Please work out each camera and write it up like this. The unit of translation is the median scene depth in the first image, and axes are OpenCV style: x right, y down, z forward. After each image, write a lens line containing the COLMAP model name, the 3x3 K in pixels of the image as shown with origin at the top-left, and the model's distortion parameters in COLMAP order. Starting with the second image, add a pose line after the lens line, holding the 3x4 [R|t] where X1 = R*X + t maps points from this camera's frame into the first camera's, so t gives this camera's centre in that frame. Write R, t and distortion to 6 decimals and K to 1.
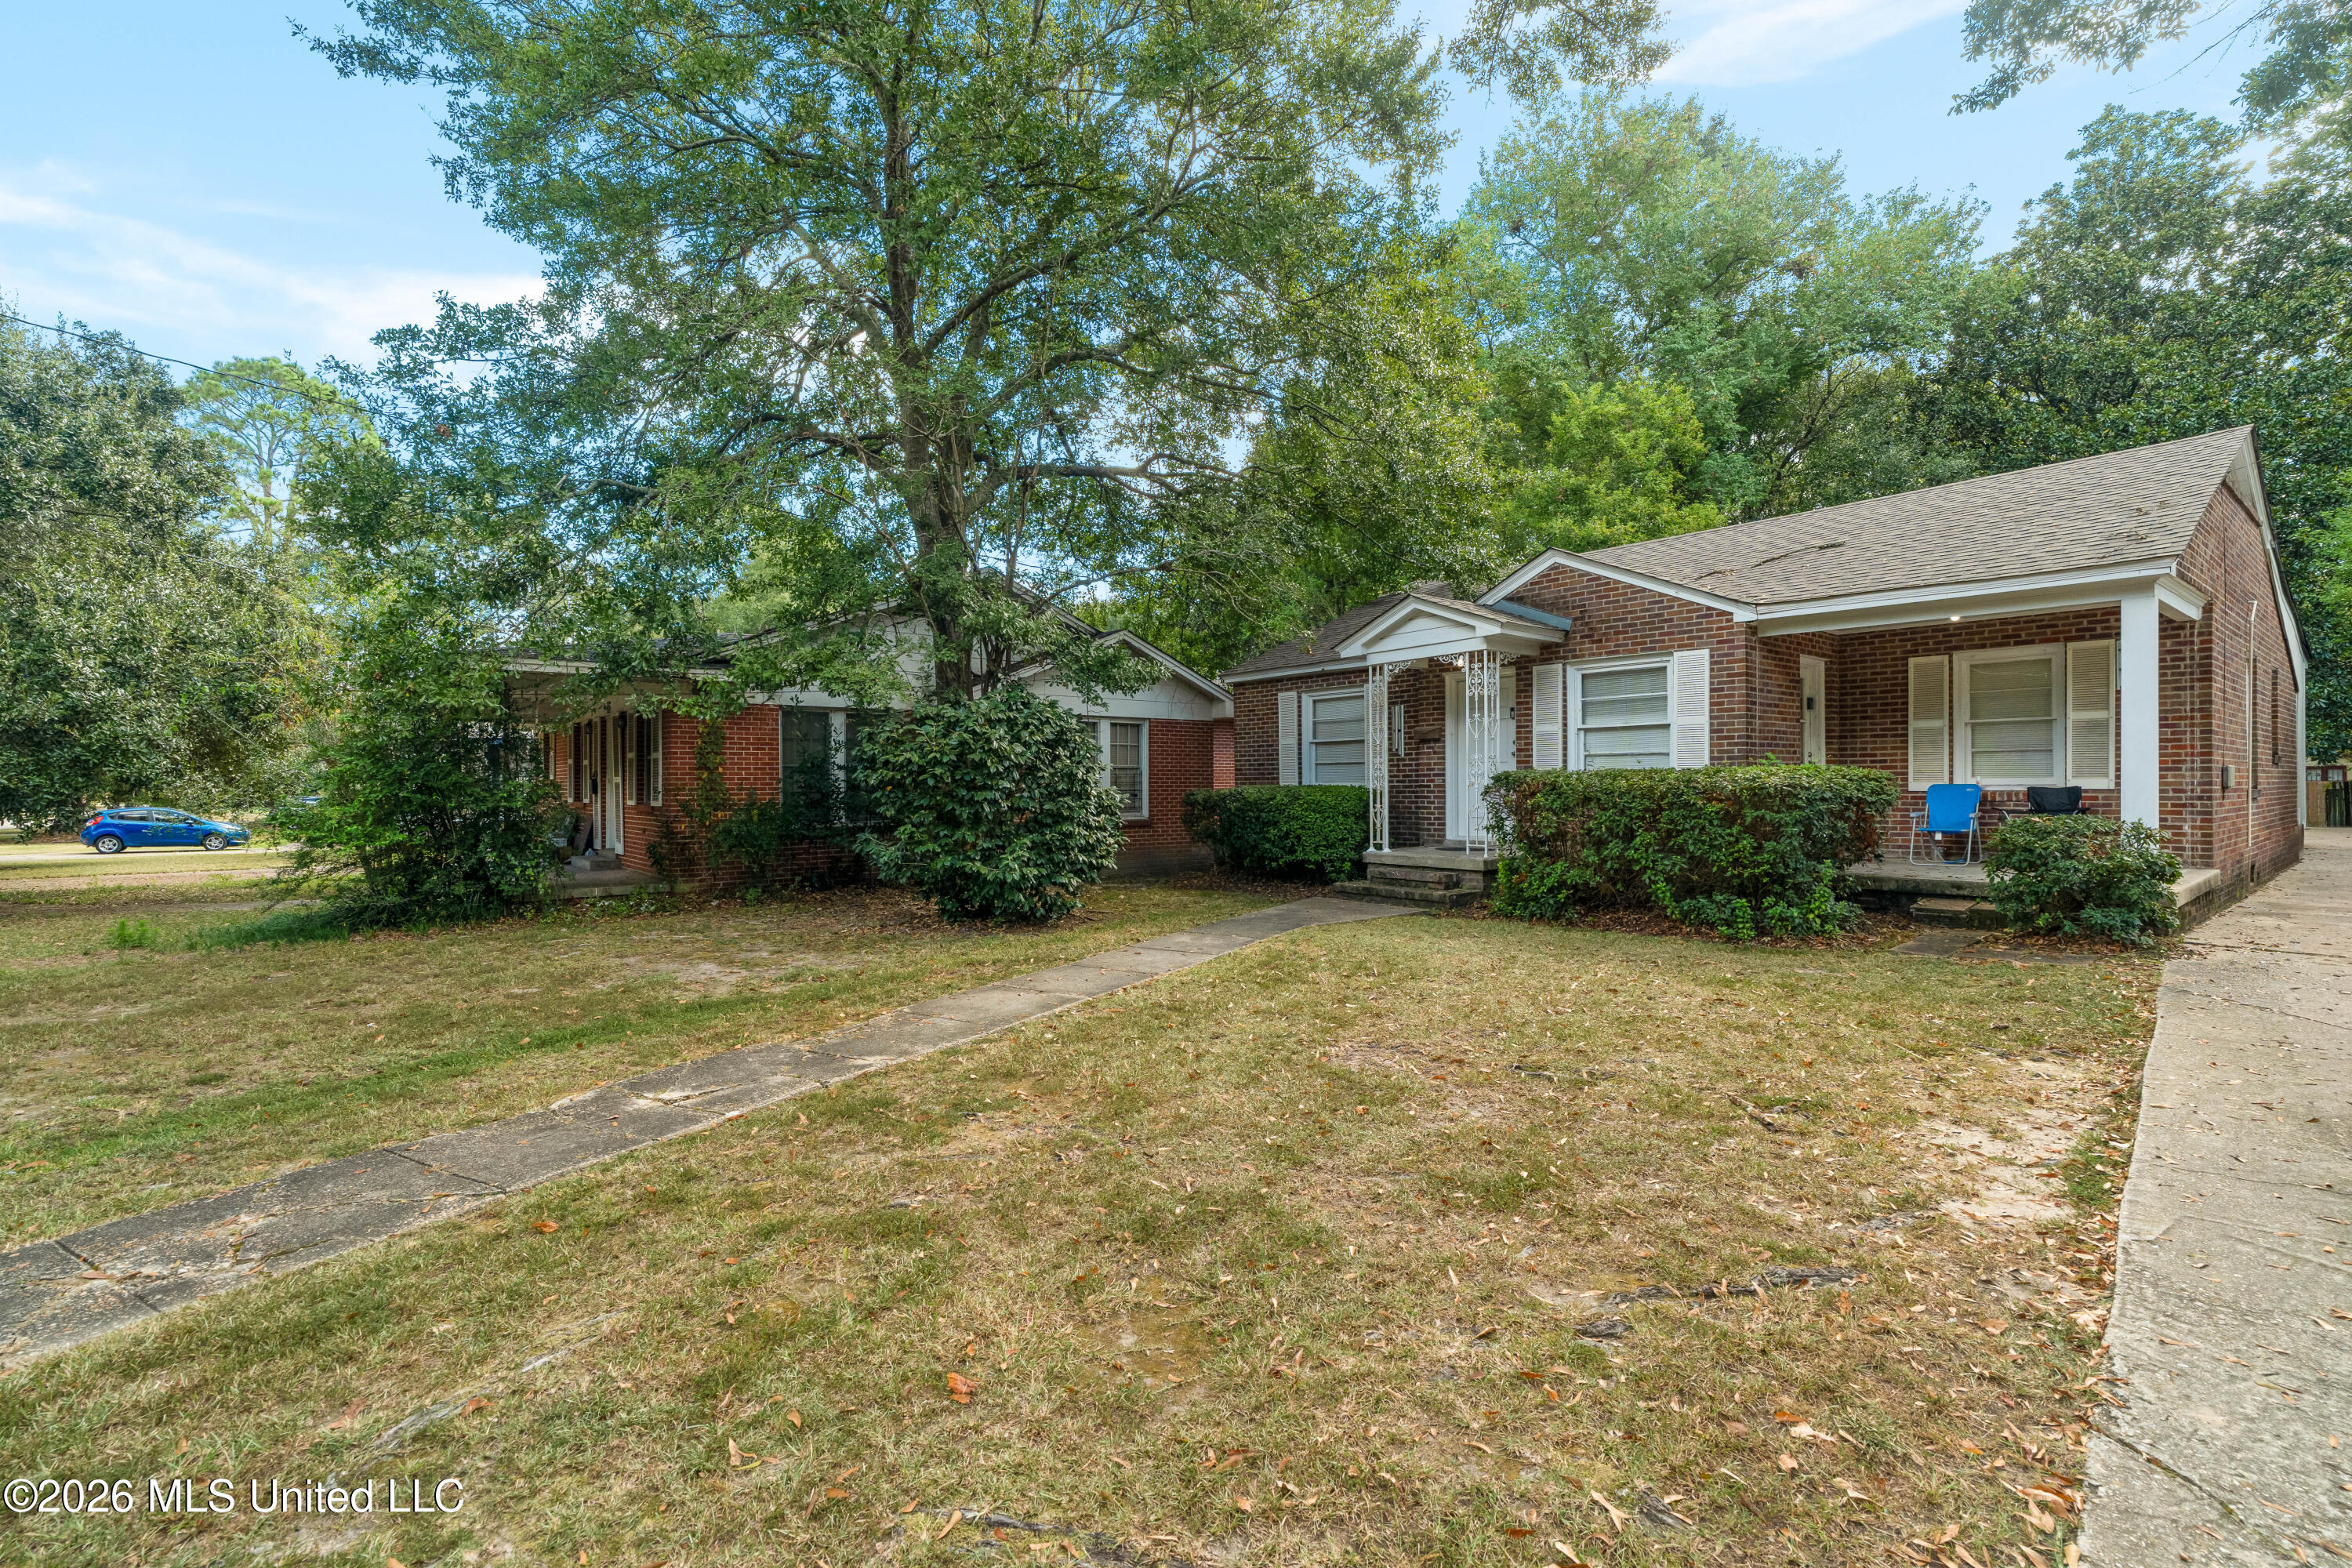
lens RADIAL K [[1065.4, 0, 1175.8], [0, 1065.4, 777.0], [0, 0, 1]] dist [-0.005492, 0.000956]
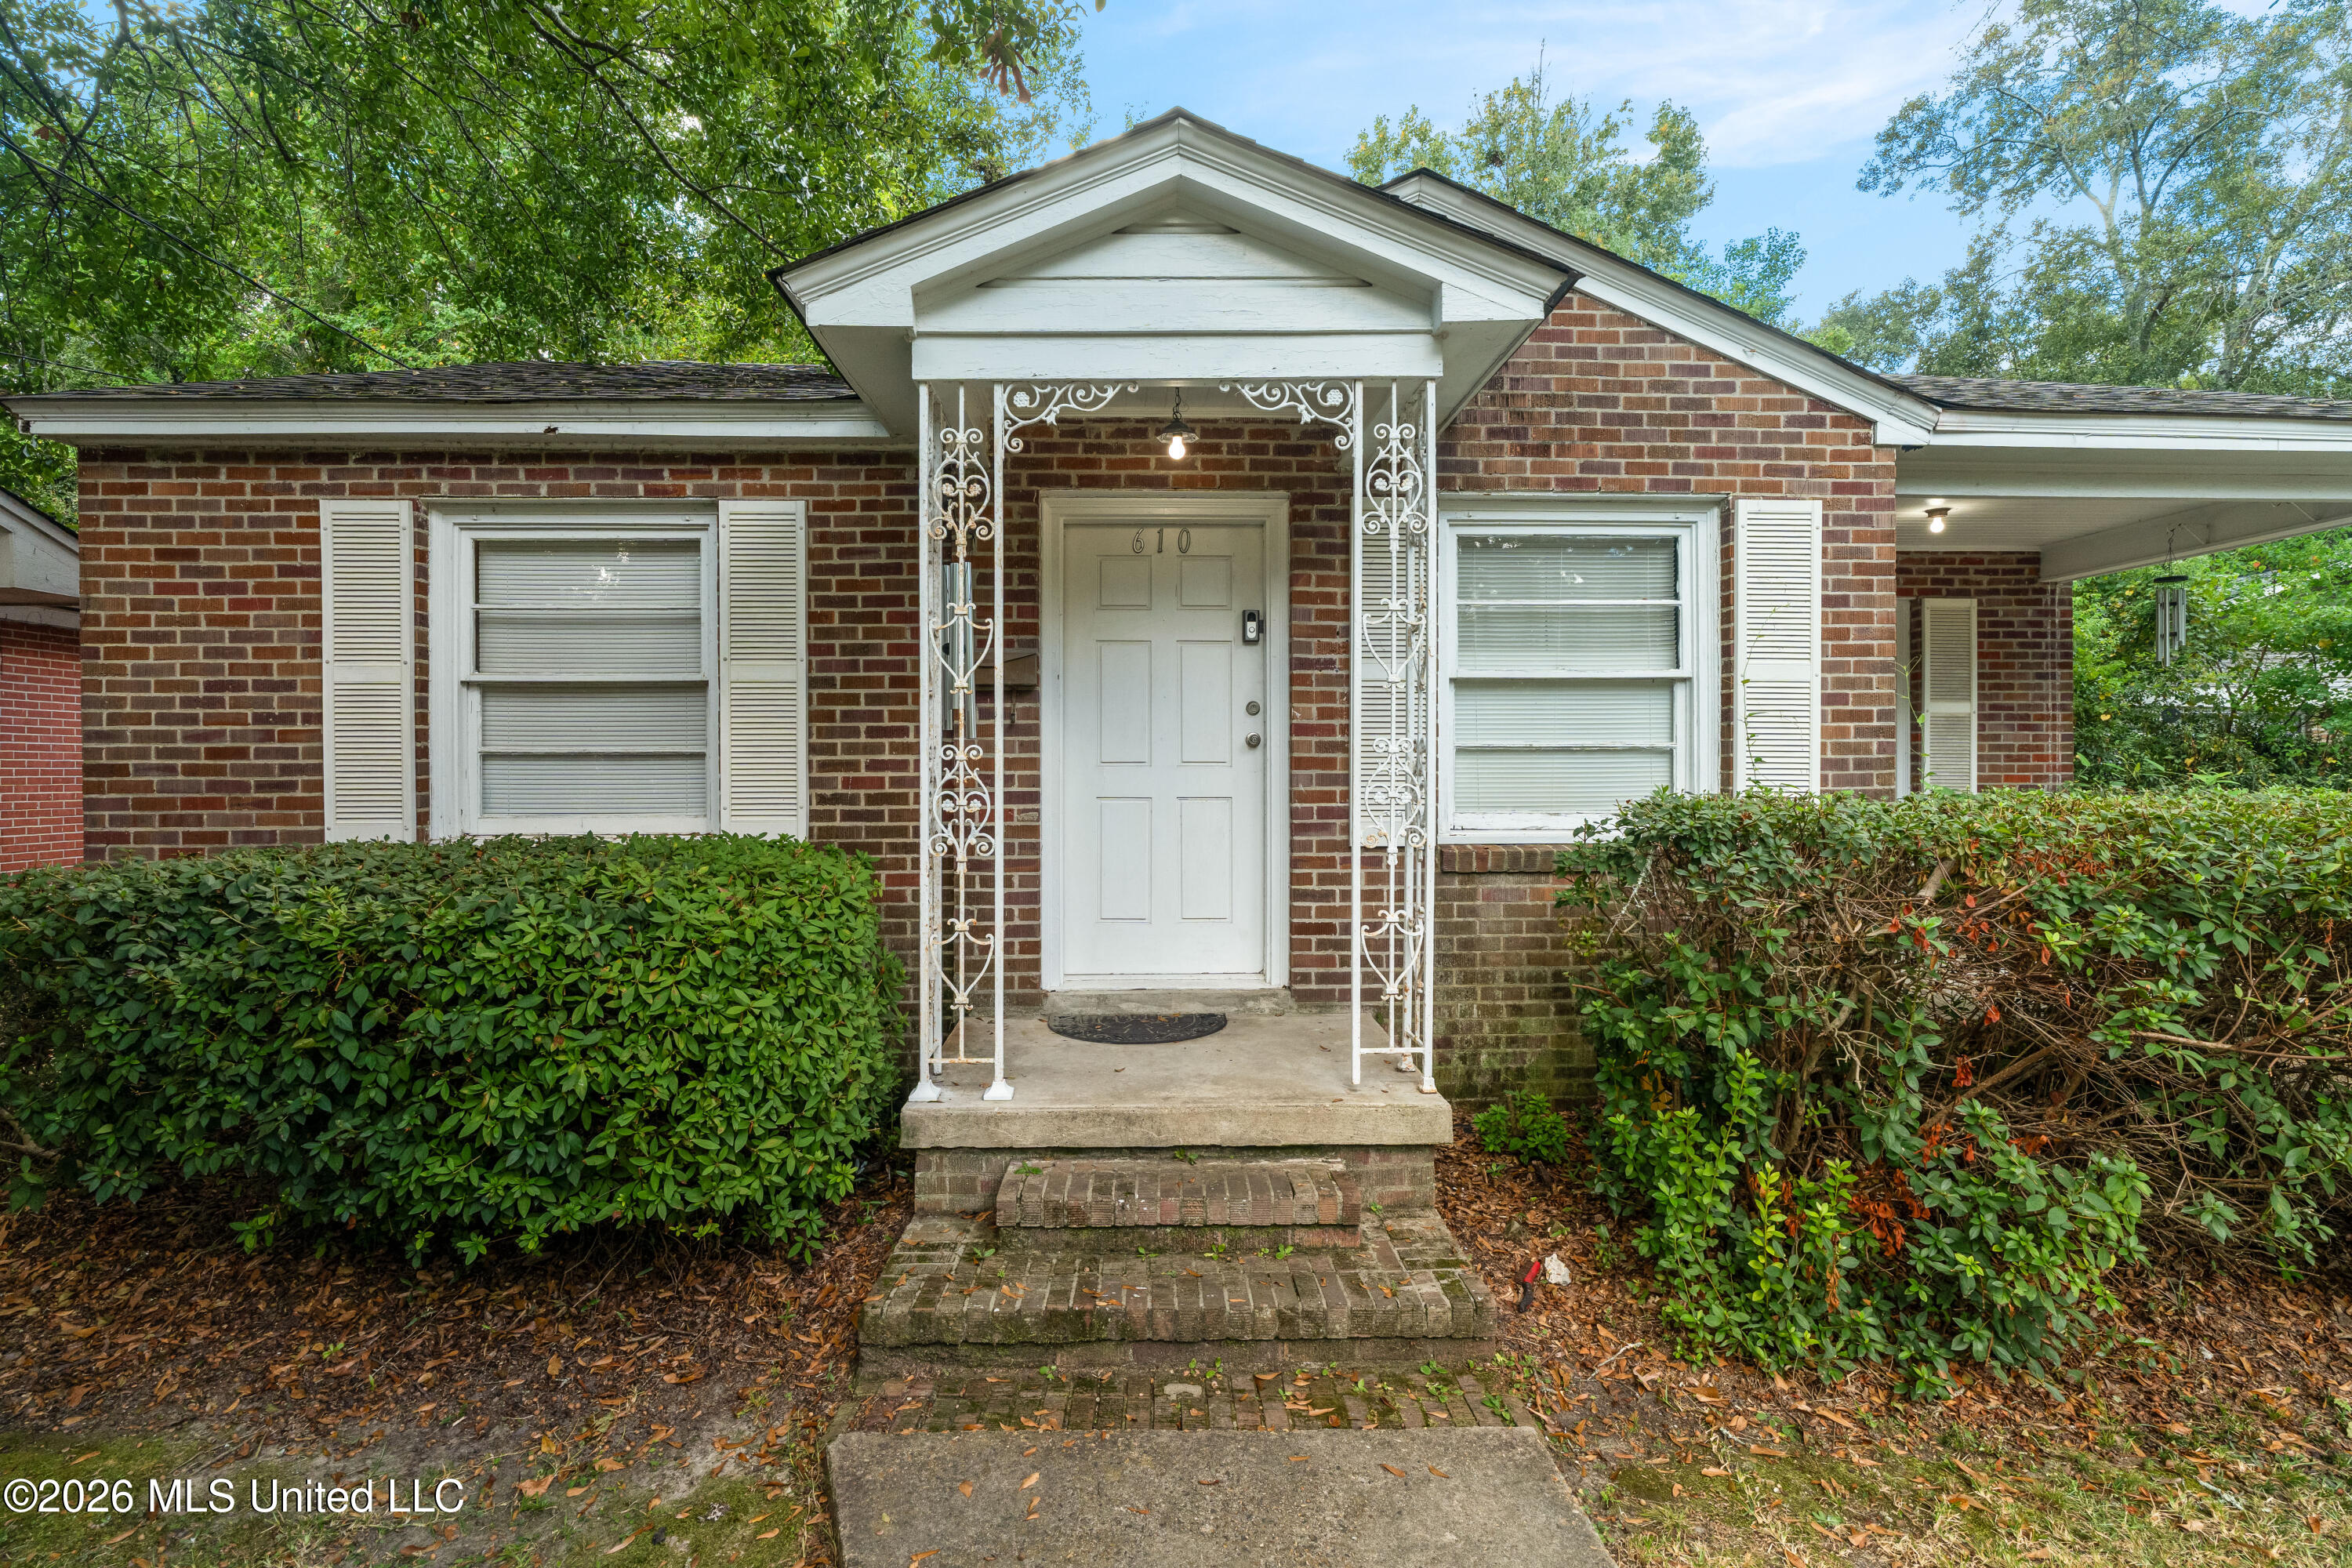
lens RADIAL K [[1065.4, 0, 1163.9], [0, 1065.4, 791.1], [0, 0, 1]] dist [-0.005492, 0.000956]
pose [[0.587911, -0.000492, 0.808925, 0.006927], [0.005458, 0.999979, -0.003358, -0.004338], [-0.808907, 0.006389, 0.587902, 0.799543]]
